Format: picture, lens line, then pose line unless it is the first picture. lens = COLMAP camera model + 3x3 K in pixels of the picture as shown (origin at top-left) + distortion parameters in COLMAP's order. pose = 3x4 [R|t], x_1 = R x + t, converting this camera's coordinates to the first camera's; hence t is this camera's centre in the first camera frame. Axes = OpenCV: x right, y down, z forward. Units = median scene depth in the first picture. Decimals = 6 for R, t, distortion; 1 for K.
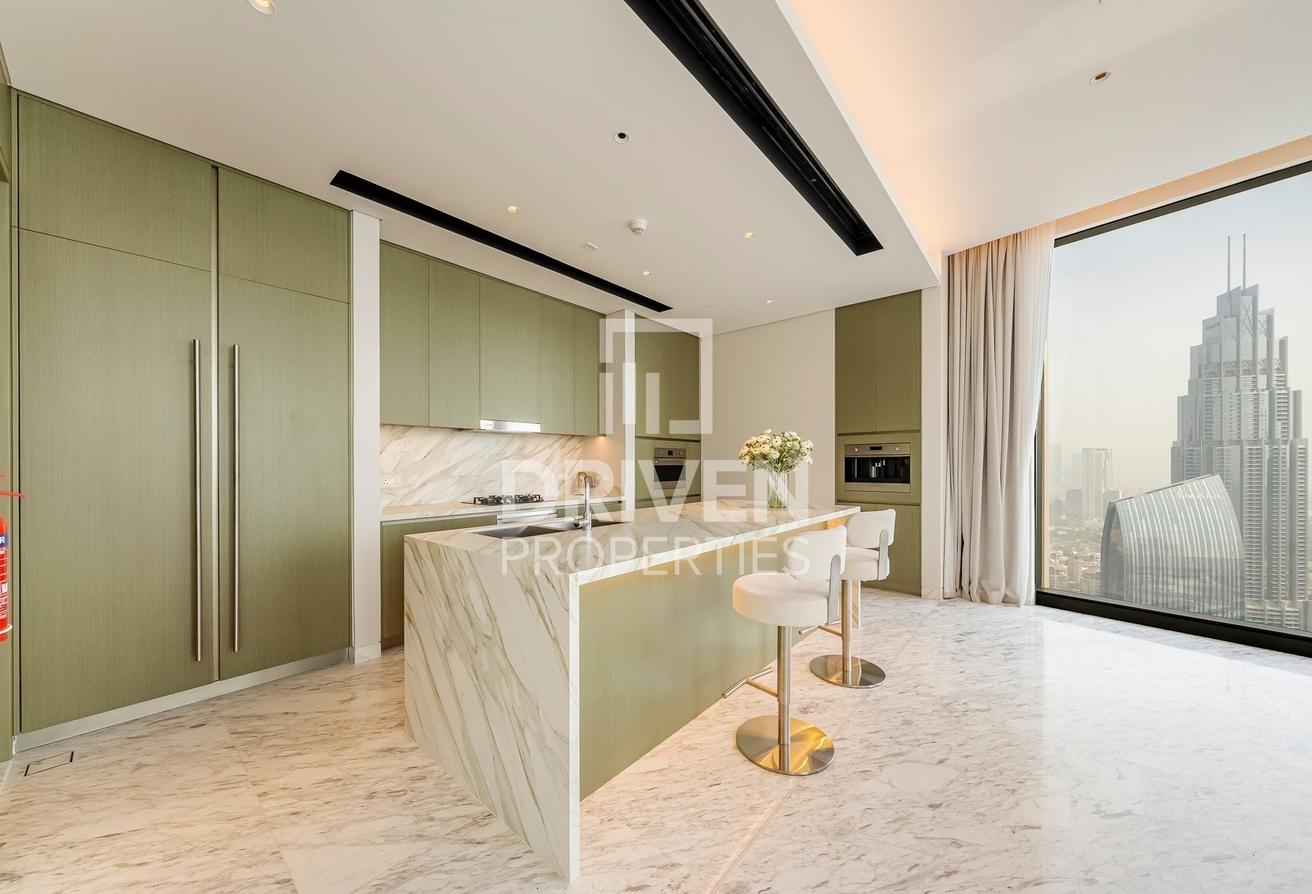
lens RADIAL K [[456.4, 0, 642.5], [0, 456.4, 465.6], [0, 0, 1]] dist [-0.000125, -0.000029]
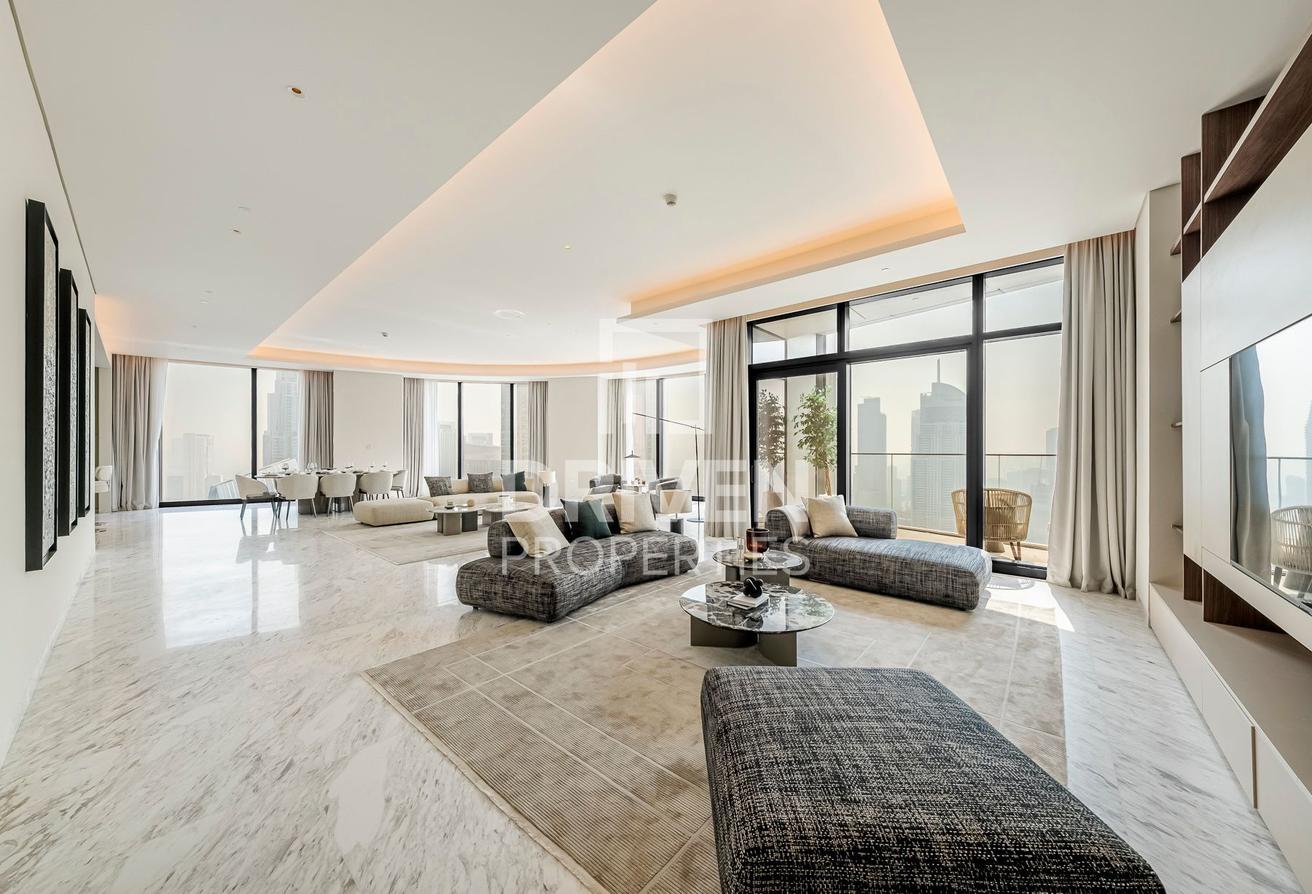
lens RADIAL K [[452.3, 0, 644.9], [0, 452.3, 450.7], [0, 0, 1]] dist [0.015522, 0.000012]
pose [[0.016511, 0.001120, 0.999863, -1.539369], [0.000296, 0.999999, -0.001126, -0.001476], [-0.999864, 0.000315, 0.016511, -1.621509]]
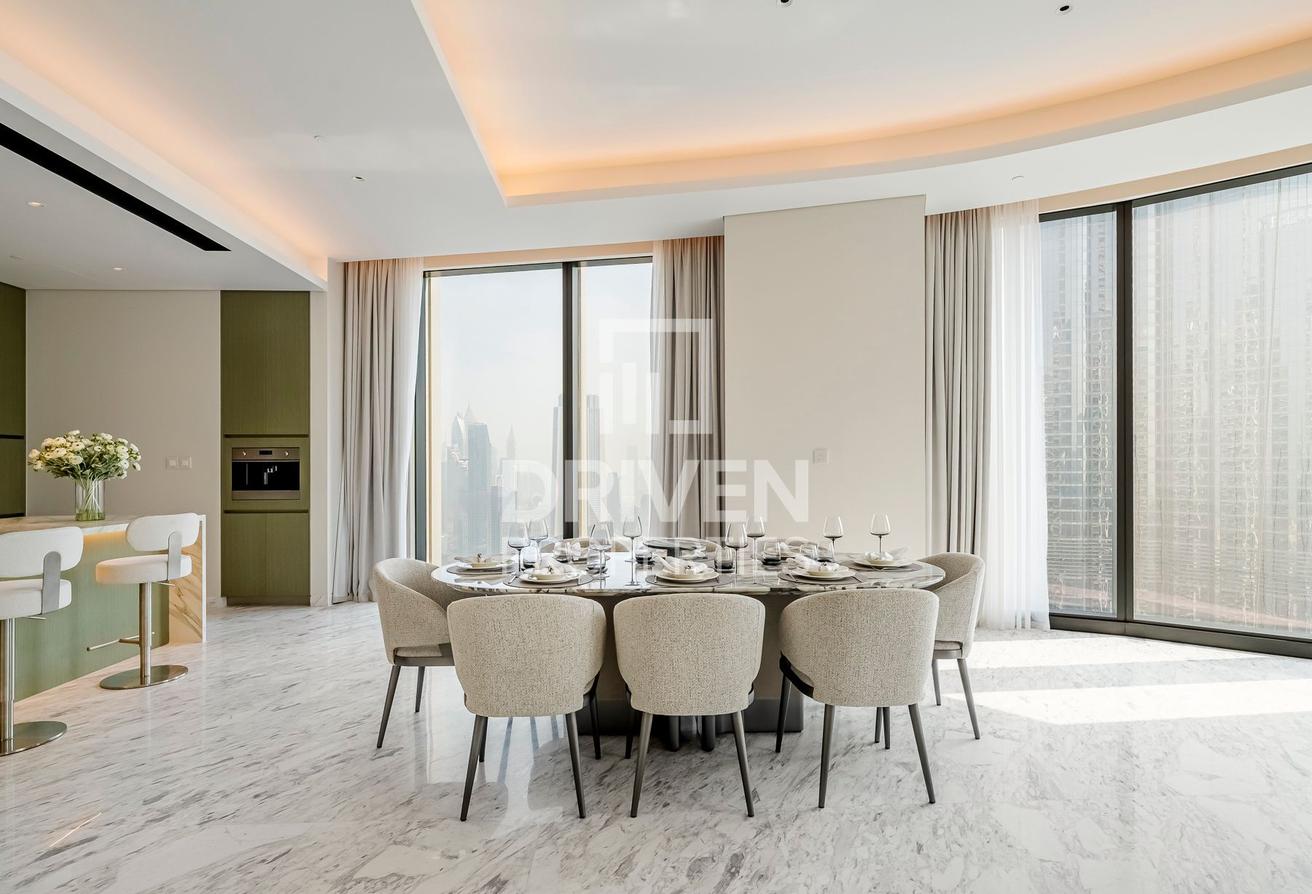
lens RADIAL K [[663.2, 0, 658.3], [0, 663.2, 464.7], [0, 0, 1]] dist [0.002126, 0.000888]
pose [[0.715736, 0.002192, 0.698368, 0.155305], [0.004365, 0.999961, -0.007613, -0.000014], [-0.698357, 0.008497, 0.715699, -0.550158]]
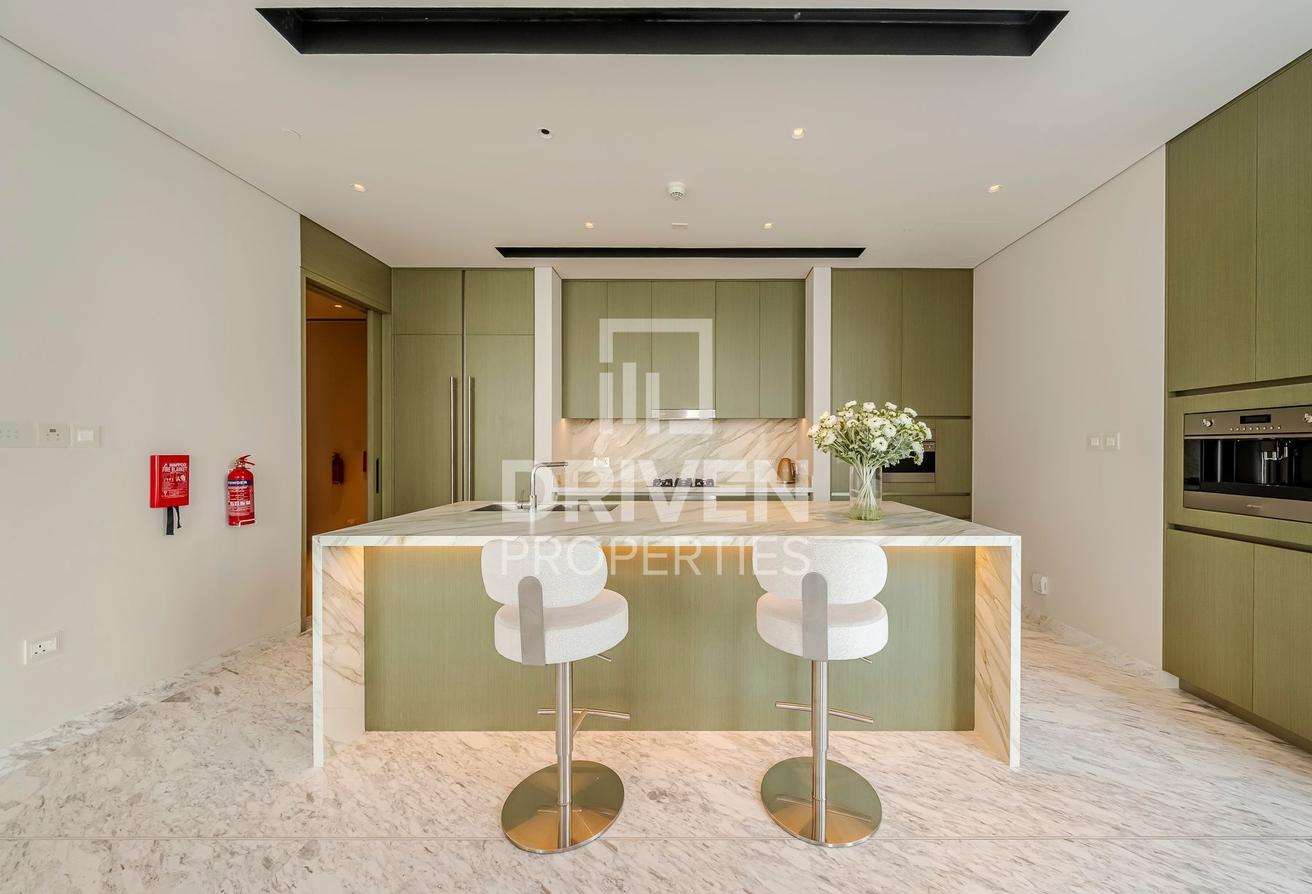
lens RADIAL K [[457.8, 0, 703.6], [0, 457.8, 447.7], [0, 0, 1]] dist [-0.005125, -0.000113]
pose [[0.661741, 0.003976, -0.749722, 0.527182], [-0.006217, 0.999981, -0.000184, -0.006891], [0.749706, 0.004783, 0.661753, 0.322096]]
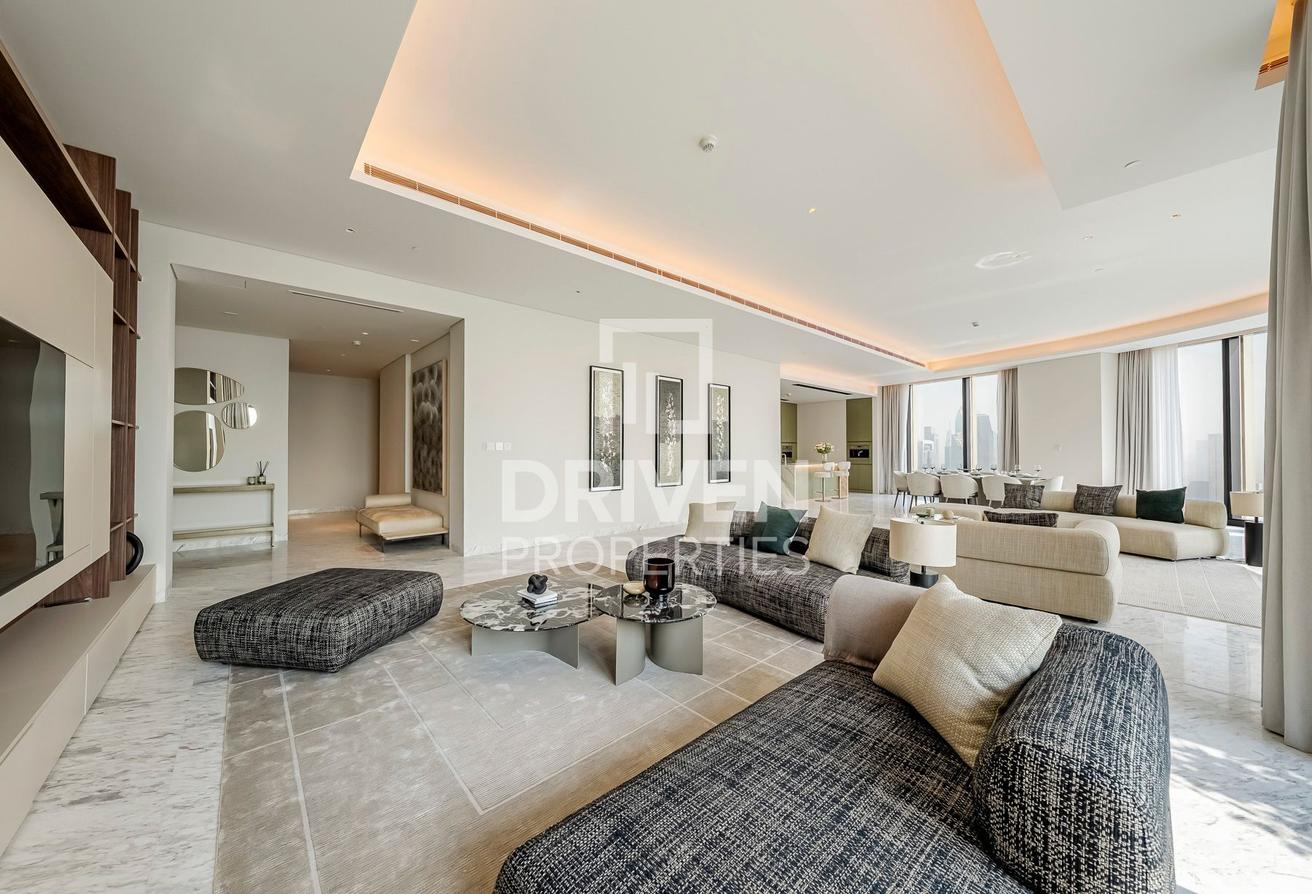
lens RADIAL K [[457.0, 0, 651.6], [0, 457.0, 443.4], [0, 0, 1]] dist [0.000362, -0.000142]
pose [[0.993289, 0.002552, -0.115631, -0.583233], [-0.004816, 0.999802, -0.019303, 0.007670], [0.115559, 0.019731, 0.993105, -2.453371]]
